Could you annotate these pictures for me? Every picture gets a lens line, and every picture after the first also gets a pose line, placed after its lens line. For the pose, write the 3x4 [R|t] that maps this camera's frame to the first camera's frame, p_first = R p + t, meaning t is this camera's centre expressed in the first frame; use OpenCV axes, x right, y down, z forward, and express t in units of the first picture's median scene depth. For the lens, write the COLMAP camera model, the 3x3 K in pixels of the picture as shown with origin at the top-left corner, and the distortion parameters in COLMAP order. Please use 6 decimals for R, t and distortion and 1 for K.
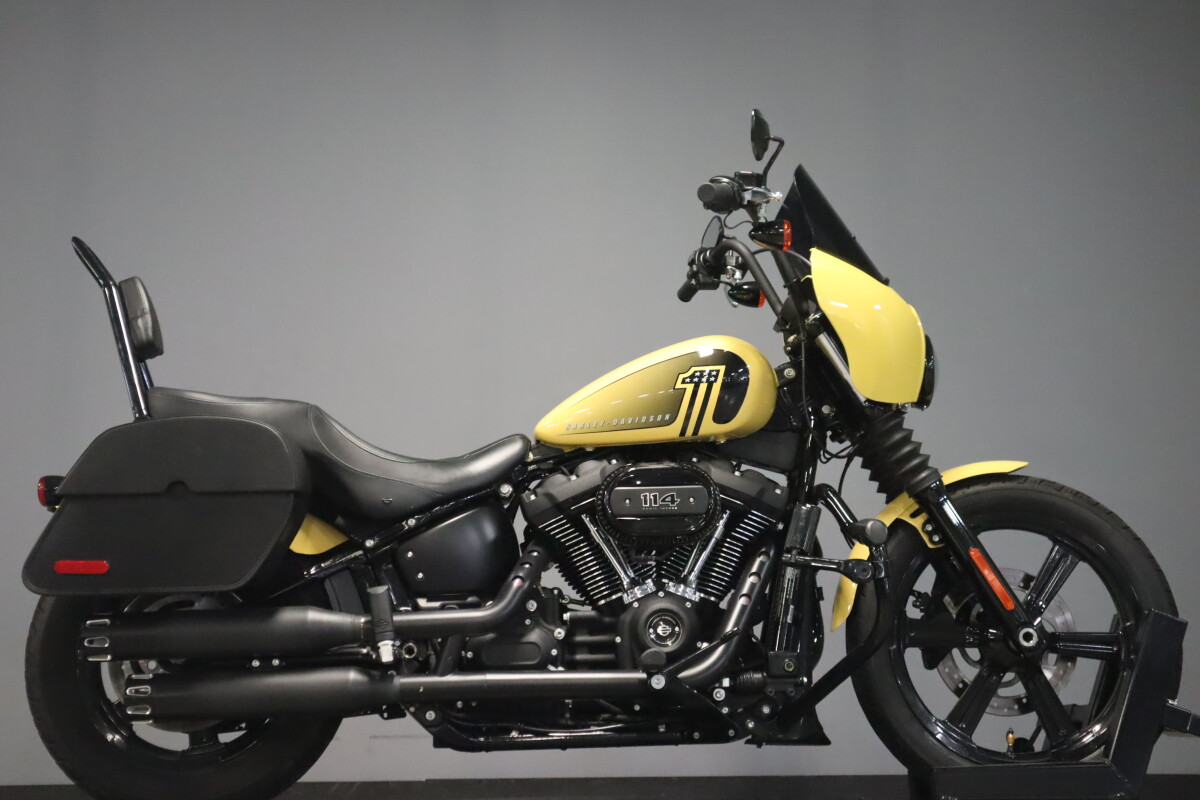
lens RADIAL K [[1756.0, 0, 599.7], [0, 1756.0, 399.4], [0, 0, 1]] dist [0.013931, 0.000000]
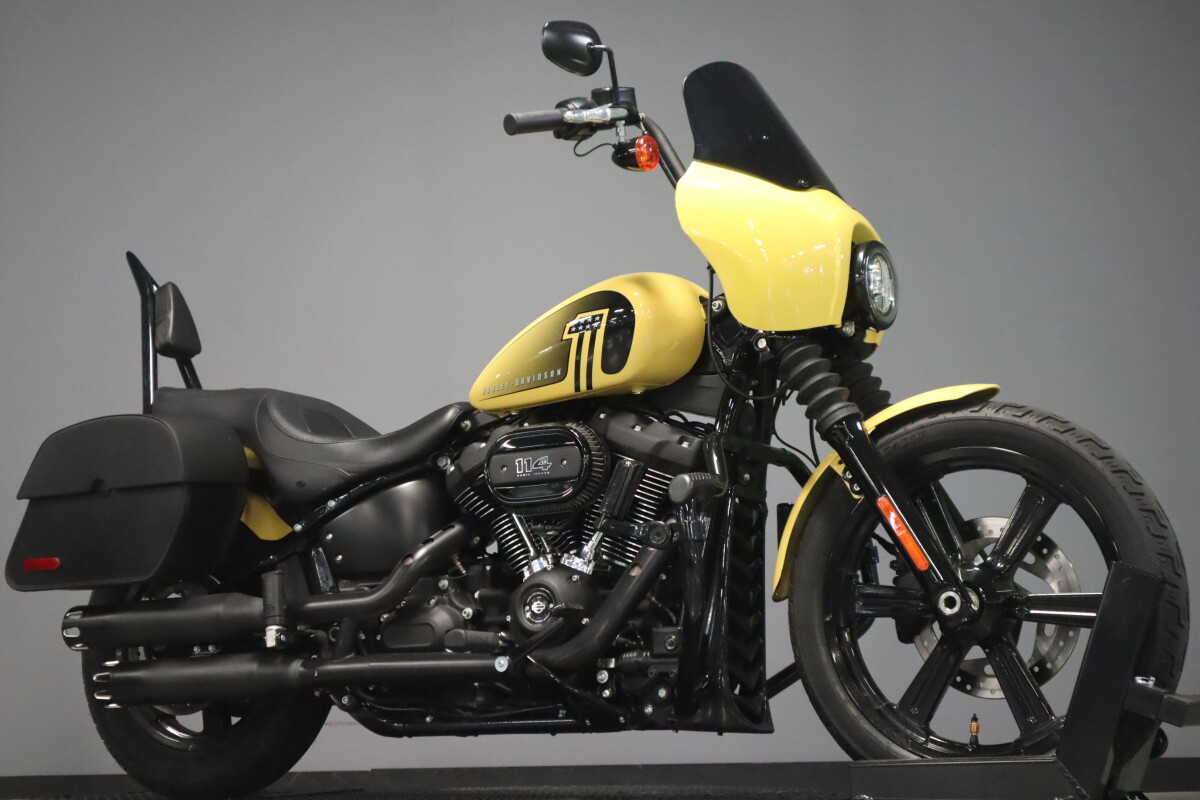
lens RADIAL K [[1916.2, 0, 603.0], [0, 1916.2, 395.0], [0, 0, 1]] dist [0.034468, 0.000000]
pose [[0.848678, -0.083273, -0.522313, 0.573967], [0.099499, 0.995033, 0.003030, 0.021126], [0.519466, -0.054541, 0.852749, 0.166949]]
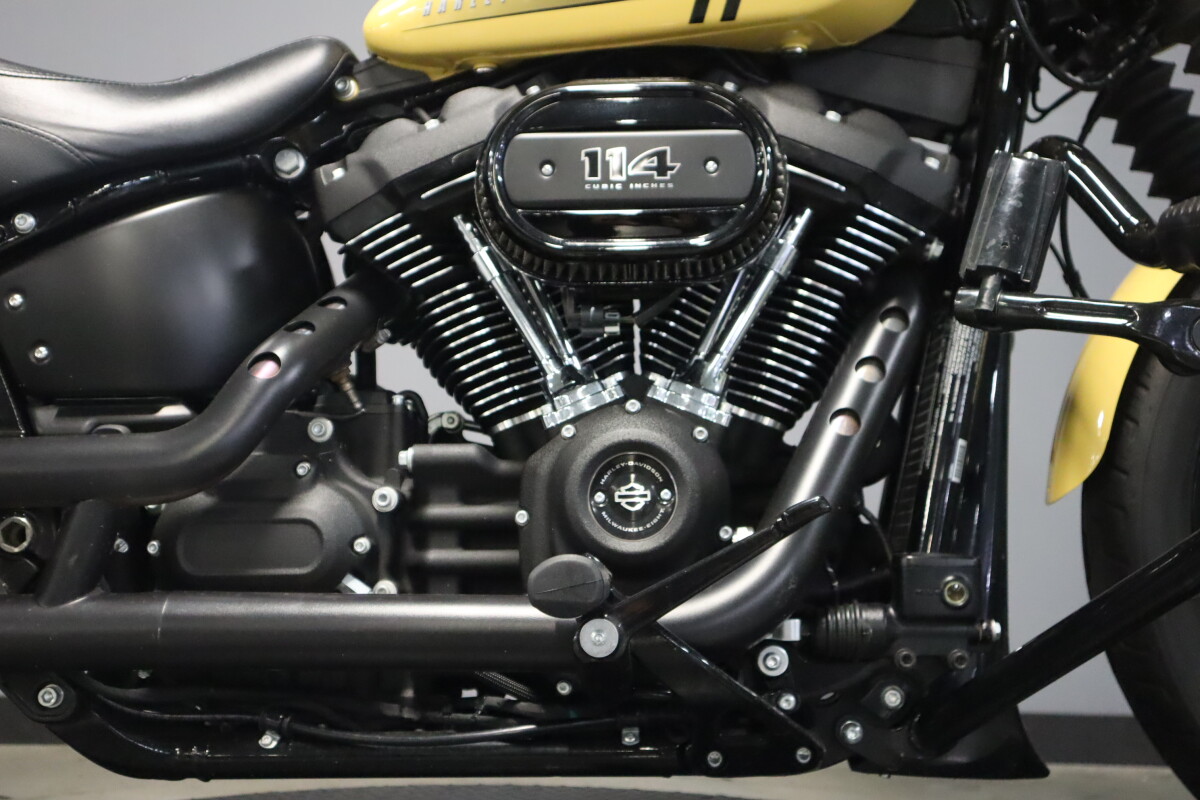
lens RADIAL K [[1551.3, 0, 596.6], [0, 1551.3, 400.2], [0, 0, 1]] dist [0.031089, 0.000000]
pose [[0.996495, 0.013927, -0.082490, 0.054807], [-0.006931, 0.996400, 0.084493, 0.078235], [0.083370, -0.083625, 0.993004, 0.636184]]
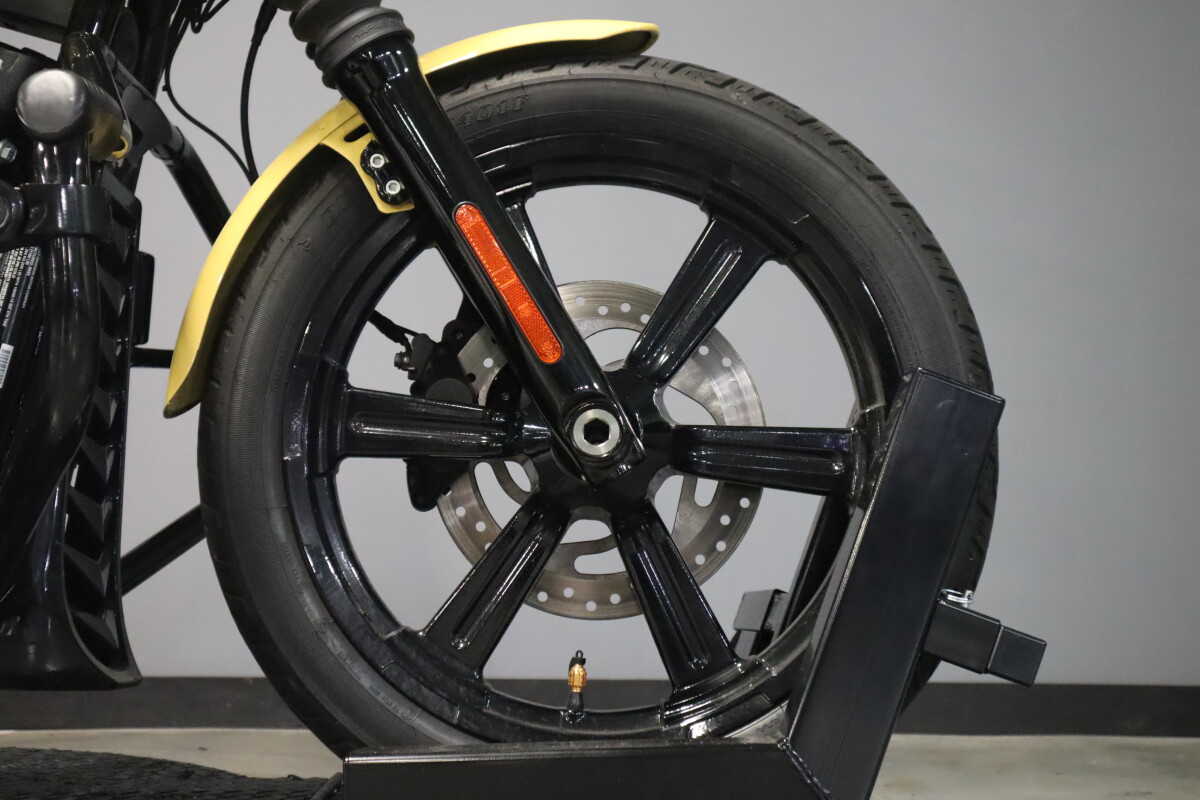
lens RADIAL K [[1646.4, 0, 597.3], [0, 1646.4, 398.2], [0, 0, 1]] dist [0.008280, 0.000000]
pose [[0.999786, 0.015020, -0.014221, 0.247136], [-0.013776, 0.996383, 0.083853, 0.095896], [0.015429, -0.083639, 0.996377, 0.626691]]
